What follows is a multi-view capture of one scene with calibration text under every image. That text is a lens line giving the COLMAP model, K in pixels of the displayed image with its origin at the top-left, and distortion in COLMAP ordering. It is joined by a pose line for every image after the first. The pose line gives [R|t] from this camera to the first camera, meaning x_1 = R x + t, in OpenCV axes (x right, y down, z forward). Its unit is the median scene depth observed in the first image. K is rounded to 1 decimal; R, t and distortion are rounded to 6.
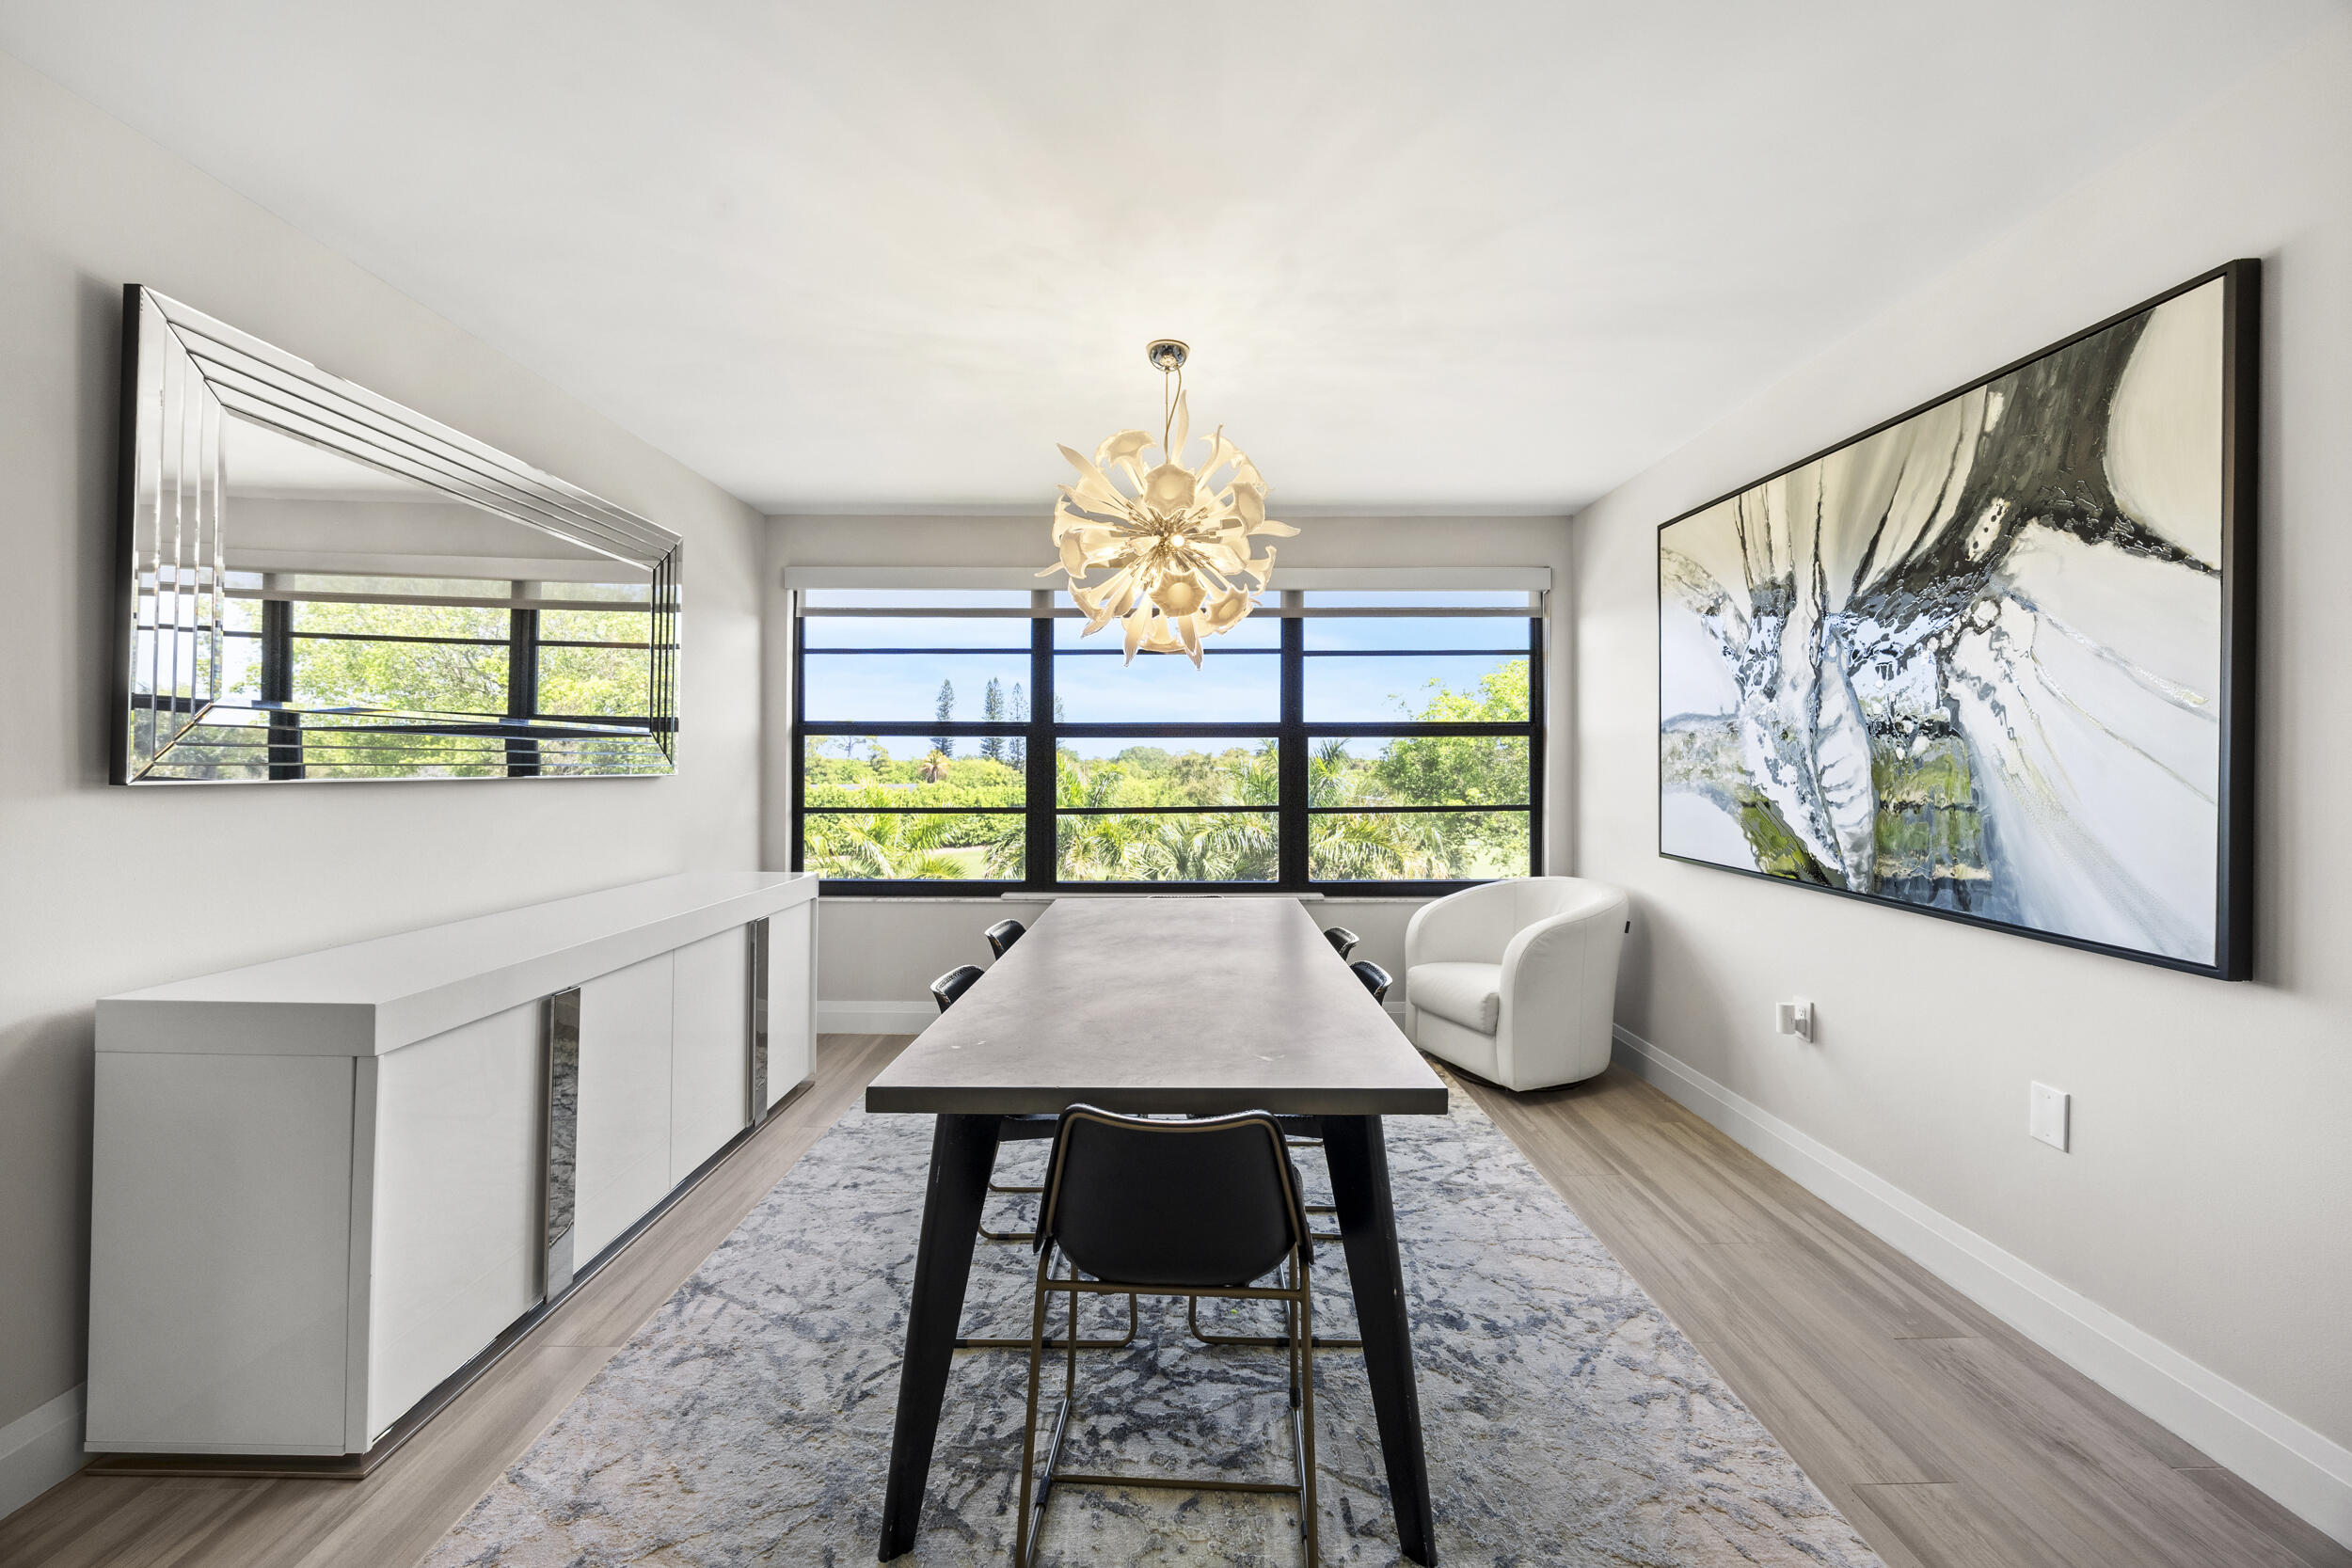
lens RADIAL K [[906.8, 0, 1177.7], [0, 906.8, 756.6], [0, 0, 1]] dist [-0.002316, -0.000155]
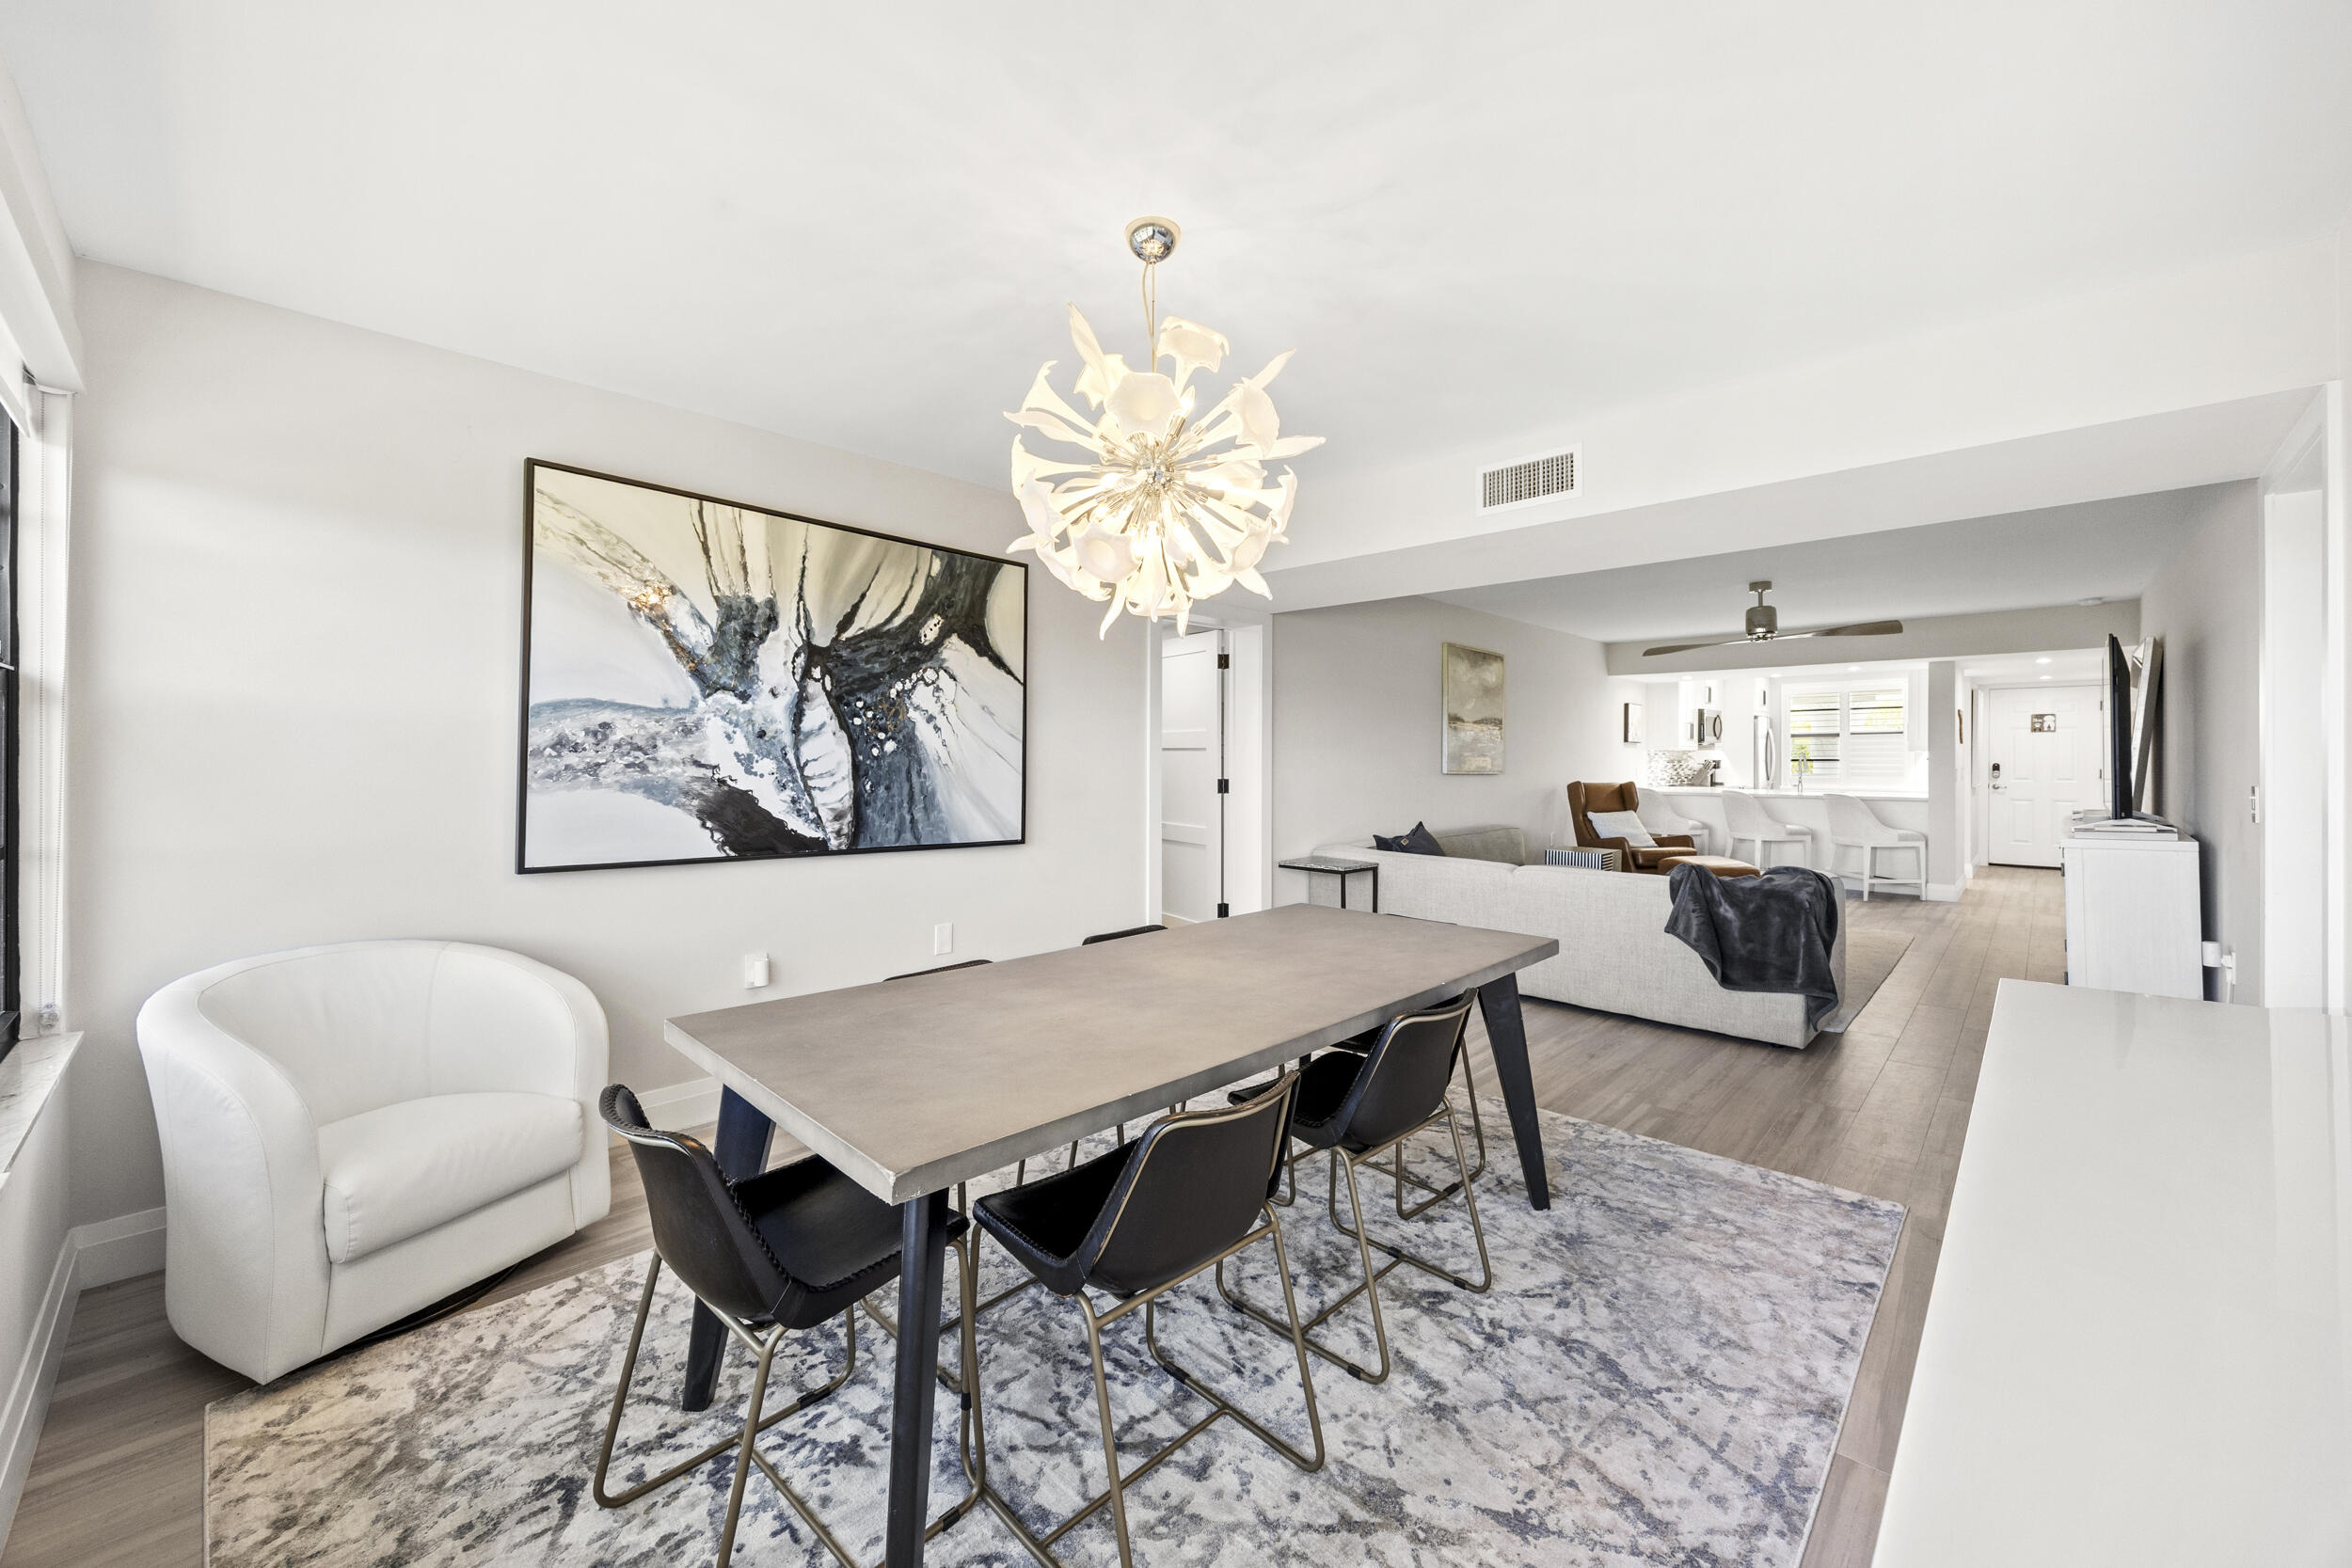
lens RADIAL K [[906.8, 0, 1174.8], [0, 906.8, 758.7], [0, 0, 1]] dist [-0.002316, -0.000155]
pose [[-0.715147, -0.006780, 0.698942, -0.535031], [-0.013554, 0.999899, -0.004169, 0.006241], [-0.698843, -0.012455, -0.715167, 1.442417]]
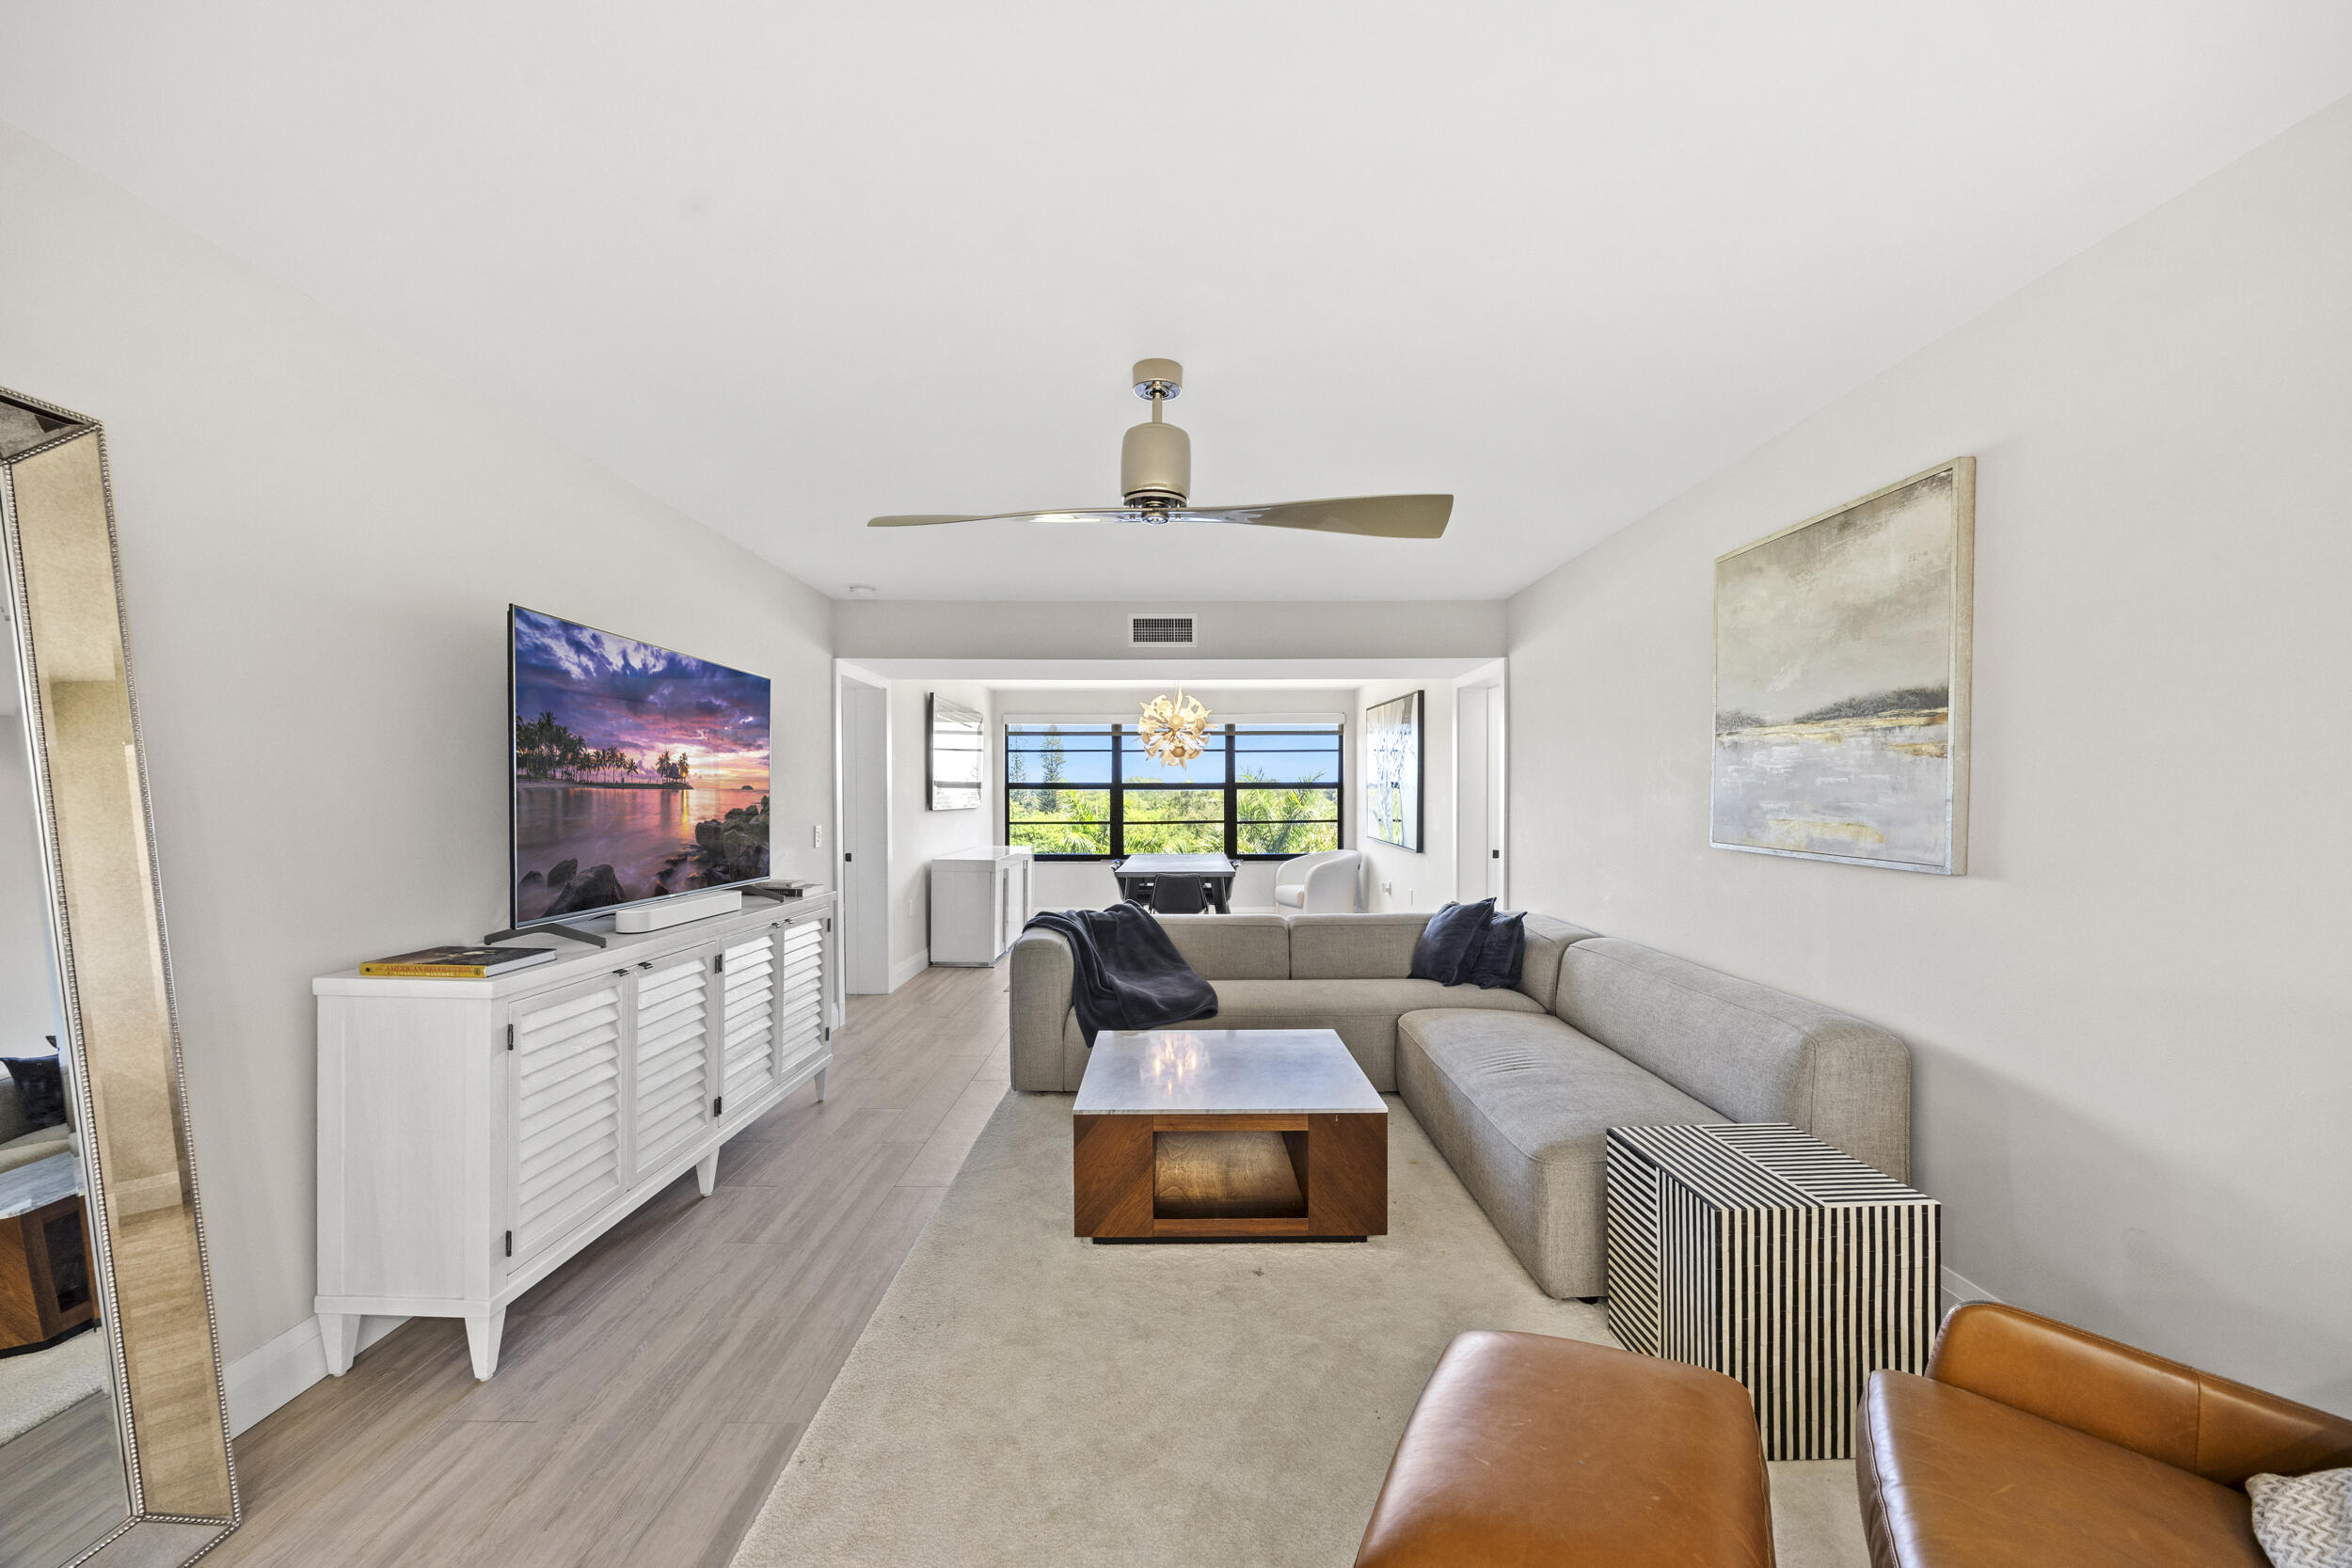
lens RADIAL K [[924.8, 0, 1180.9], [0, 924.8, 810.8], [0, 0, 1]] dist [-0.001449, 0.000372]
pose [[0.999991, -0.002930, 0.003003, -0.000364], [0.002846, 0.999610, 0.027788, -0.051811], [-0.003083, -0.027779, 0.999609, -1.998873]]
